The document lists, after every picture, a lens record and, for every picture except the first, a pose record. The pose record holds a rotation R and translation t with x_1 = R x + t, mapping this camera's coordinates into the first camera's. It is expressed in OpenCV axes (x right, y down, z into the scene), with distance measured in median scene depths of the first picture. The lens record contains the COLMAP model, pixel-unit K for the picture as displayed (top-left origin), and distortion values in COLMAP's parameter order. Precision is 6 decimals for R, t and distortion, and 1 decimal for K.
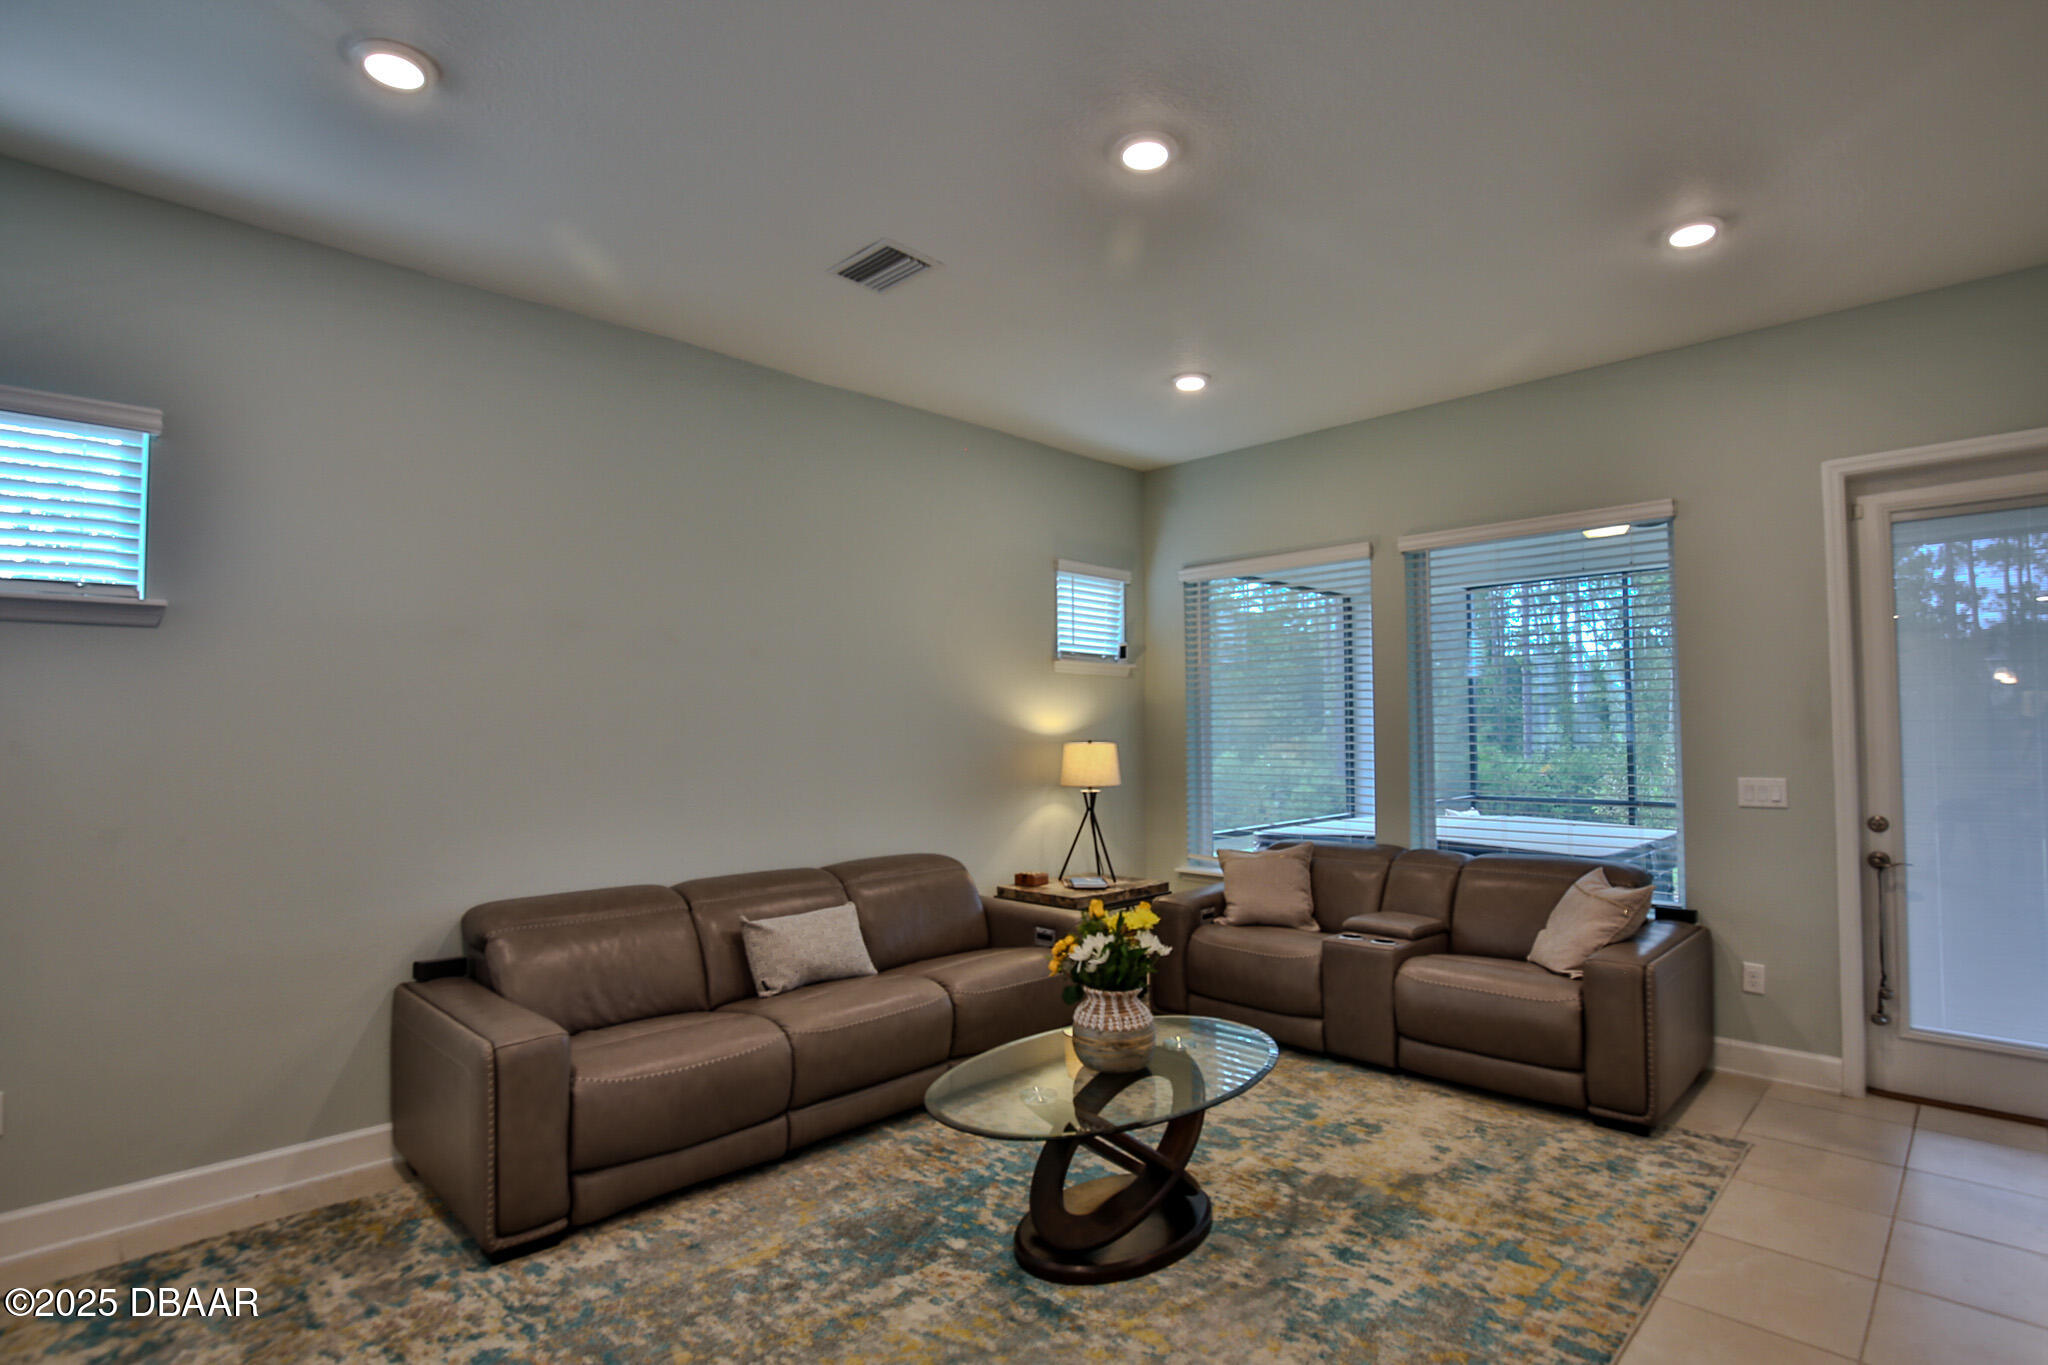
lens RADIAL K [[1002.4, 0, 1030.4], [0, 1002.4, 686.7], [0, 0, 1]] dist [-0.035135, 0.007512]
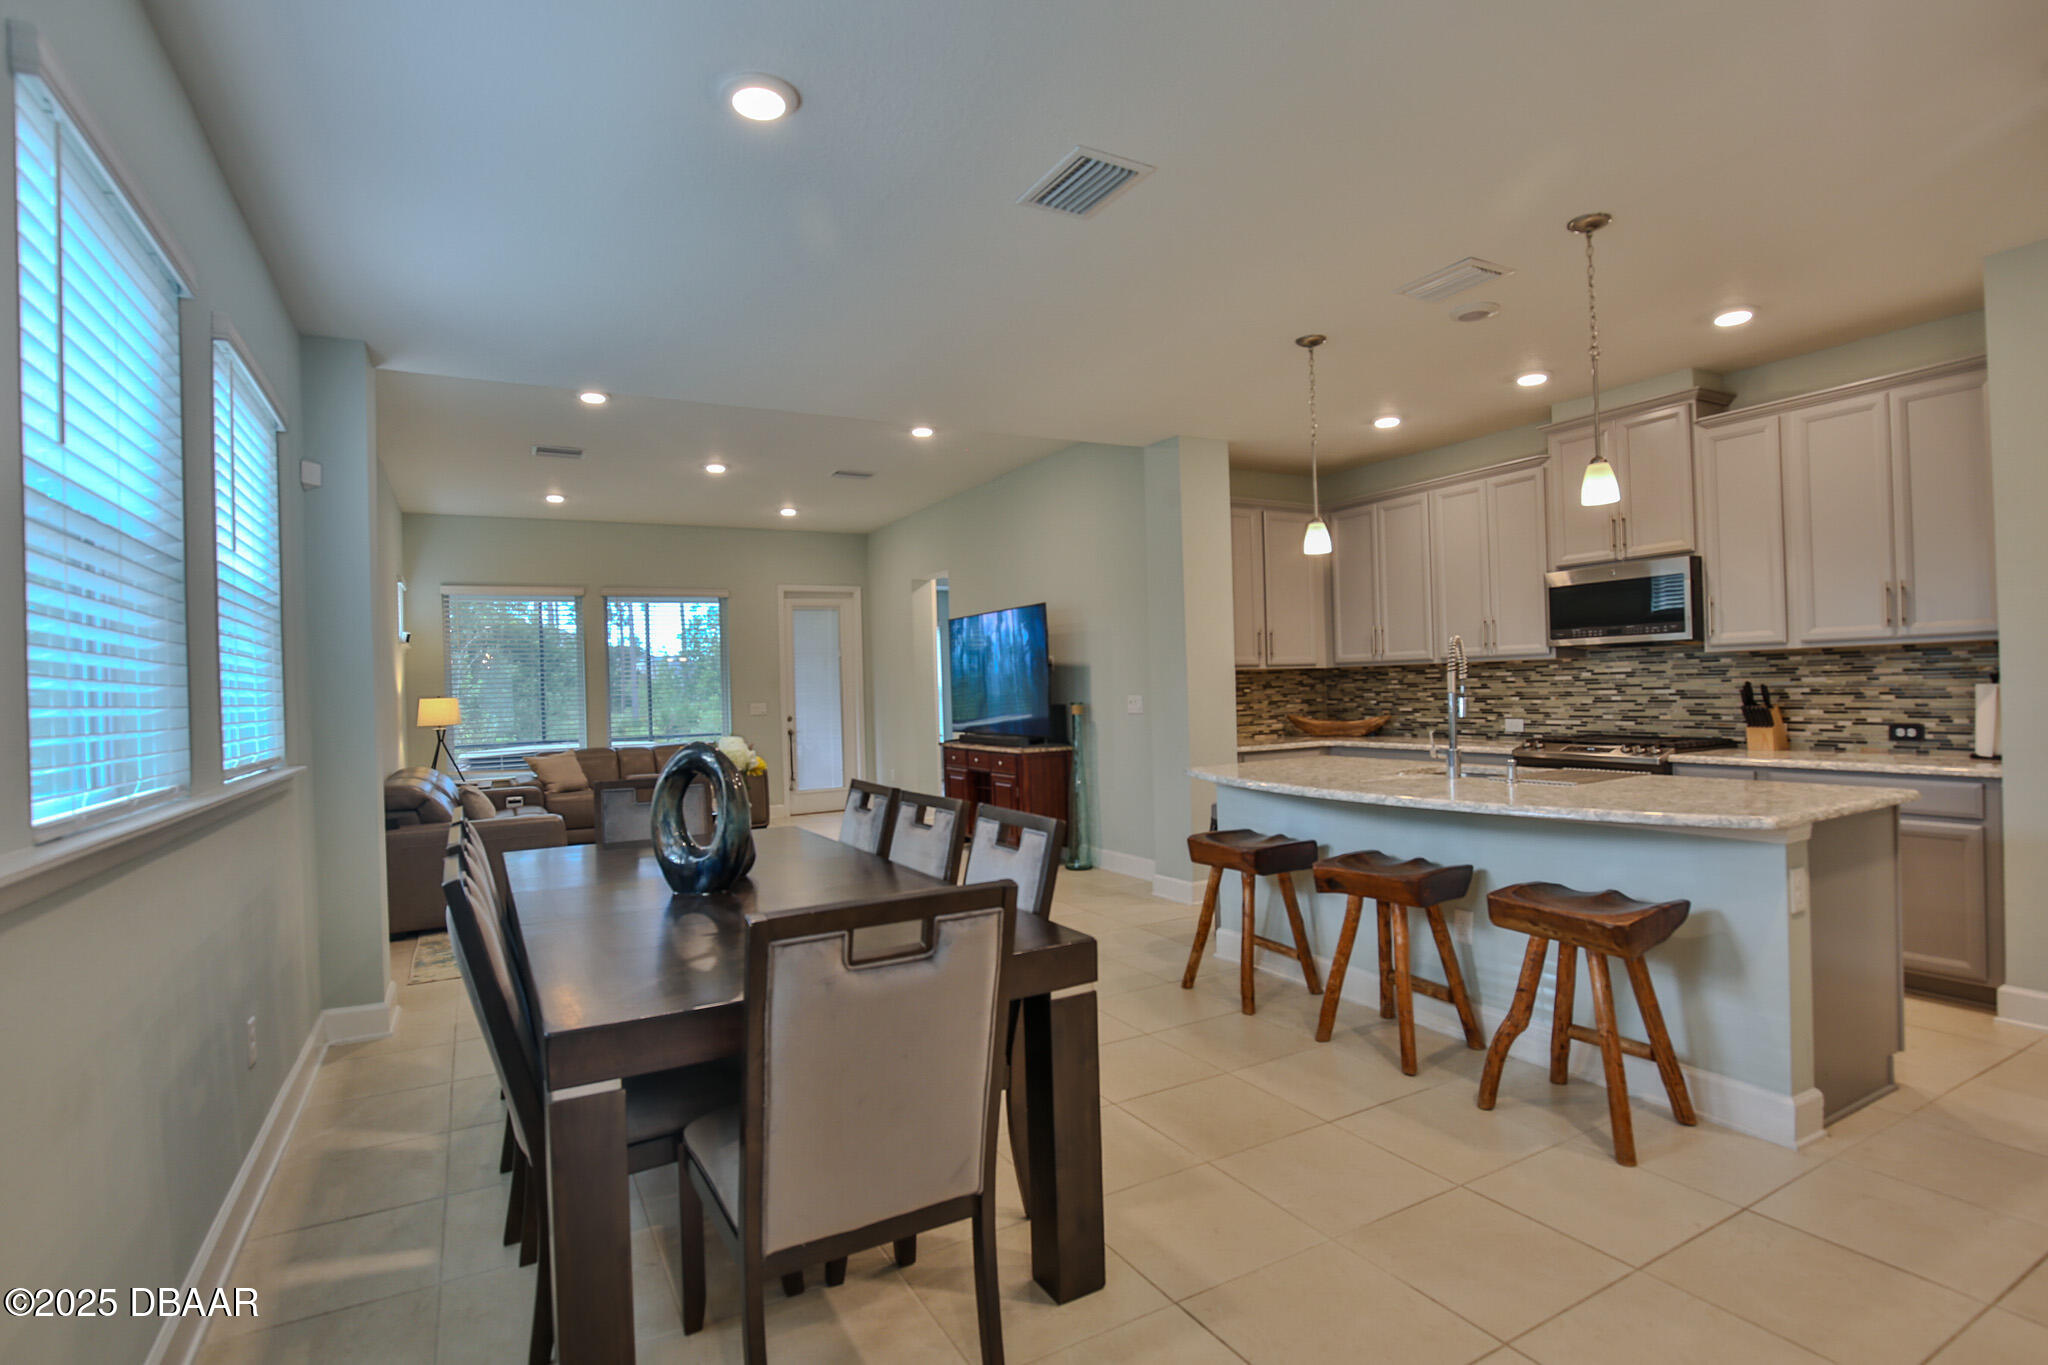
lens RADIAL K [[1002.4, 0, 1030.4], [0, 1002.4, 686.7], [0, 0, 1]] dist [-0.035135, 0.007512]
pose [[0.278463, -0.000524, 0.960447, -1.911487], [-0.011891, 0.999921, 0.003993, 0.034700], [-0.960373, -0.012533, 0.278434, -0.502446]]
